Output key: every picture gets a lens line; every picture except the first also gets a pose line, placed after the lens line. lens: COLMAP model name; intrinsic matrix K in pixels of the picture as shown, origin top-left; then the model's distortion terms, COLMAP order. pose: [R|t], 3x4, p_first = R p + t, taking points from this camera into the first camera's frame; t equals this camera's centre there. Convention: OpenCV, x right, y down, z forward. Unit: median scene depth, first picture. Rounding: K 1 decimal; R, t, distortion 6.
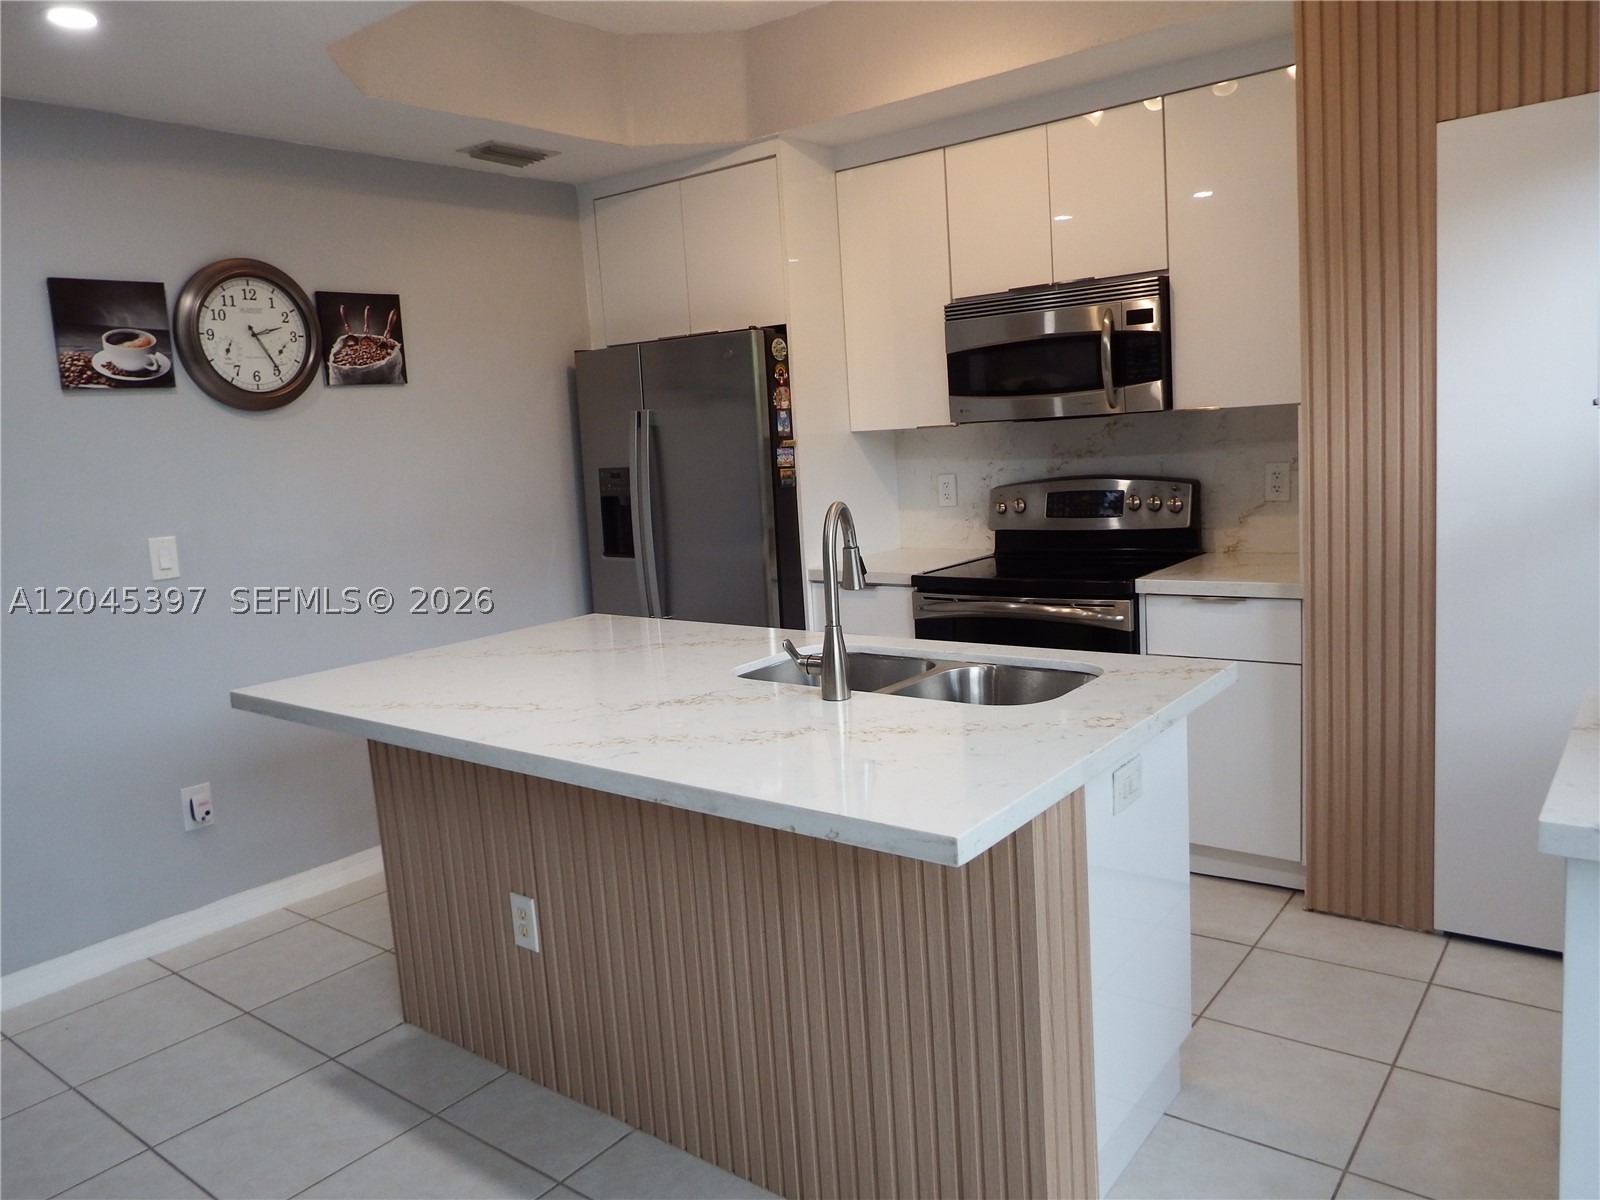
lens RADIAL K [[1146.0, 0, 799.5], [0, 1146.0, 607.9], [0, 0, 1]] dist [-0.010529, -0.004186]
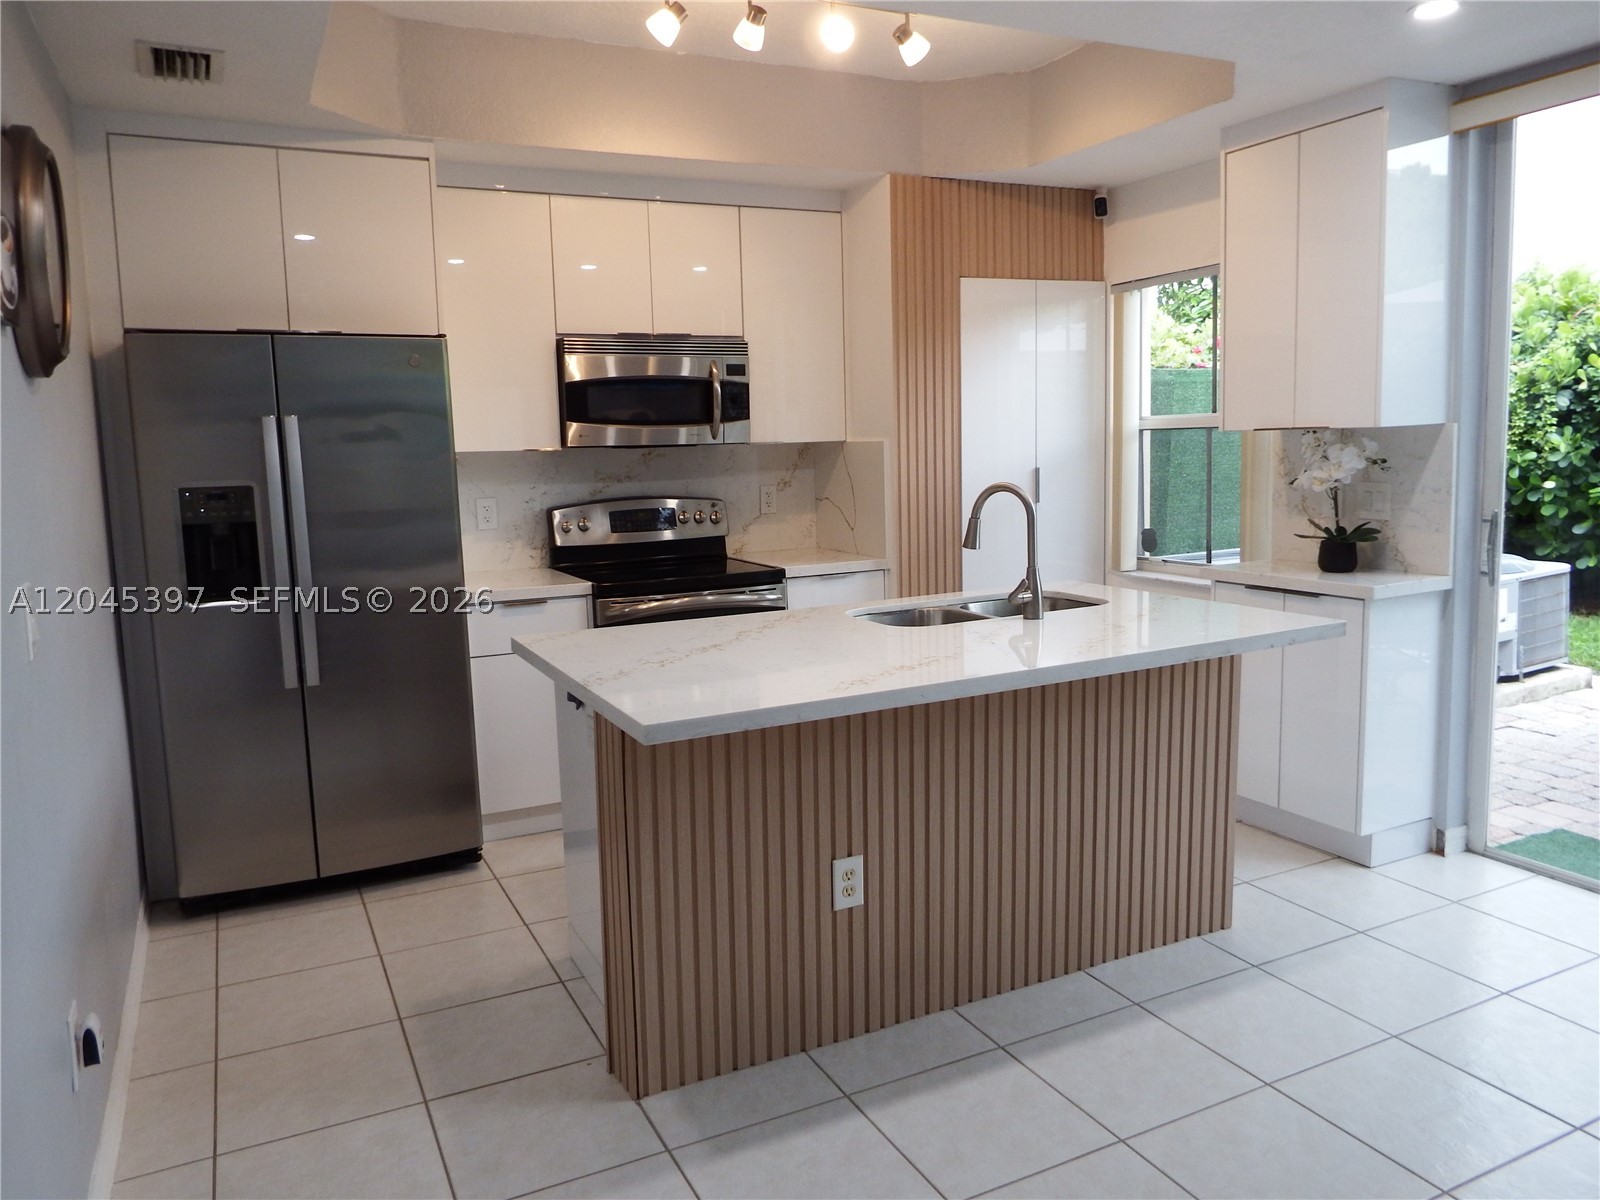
lens RADIAL K [[1146.0, 0, 800.8], [0, 1146.0, 610.7], [0, 0, 1]] dist [-0.010529, -0.004186]
pose [[0.431540, -0.083416, 0.898229, -0.850716], [0.139132, 0.989956, 0.025090, -0.005356], [-0.891300, 0.114145, 0.438811, 0.388588]]
